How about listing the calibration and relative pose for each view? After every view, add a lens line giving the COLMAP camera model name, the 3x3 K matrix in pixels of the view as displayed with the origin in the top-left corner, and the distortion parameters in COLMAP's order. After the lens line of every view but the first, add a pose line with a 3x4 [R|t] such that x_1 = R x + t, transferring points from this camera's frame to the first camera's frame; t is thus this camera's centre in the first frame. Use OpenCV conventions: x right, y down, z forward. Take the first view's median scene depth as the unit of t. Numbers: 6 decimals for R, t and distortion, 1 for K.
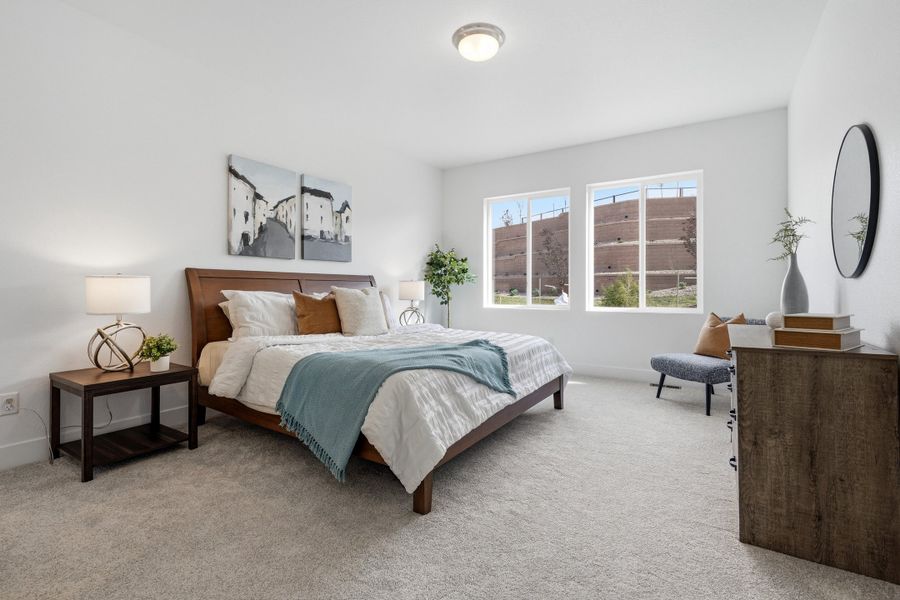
lens RADIAL K [[412.4, 0, 451.4], [0, 412.4, 293.8], [0, 0, 1]] dist [0.001130, -0.000358]
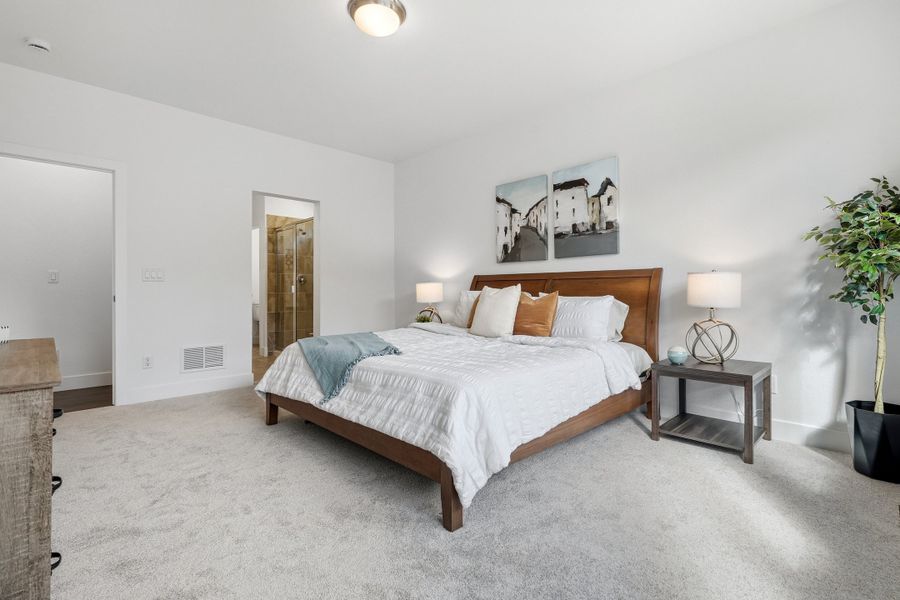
lens RADIAL K [[412.4, 0, 452.7], [0, 412.4, 294.1], [0, 0, 1]] dist [0.001130, -0.000358]
pose [[-0.214324, 0.012284, -0.976685, 0.695440], [-0.001630, 0.999915, 0.012934, -0.010575], [0.976761, 0.004364, -0.214286, 1.020982]]
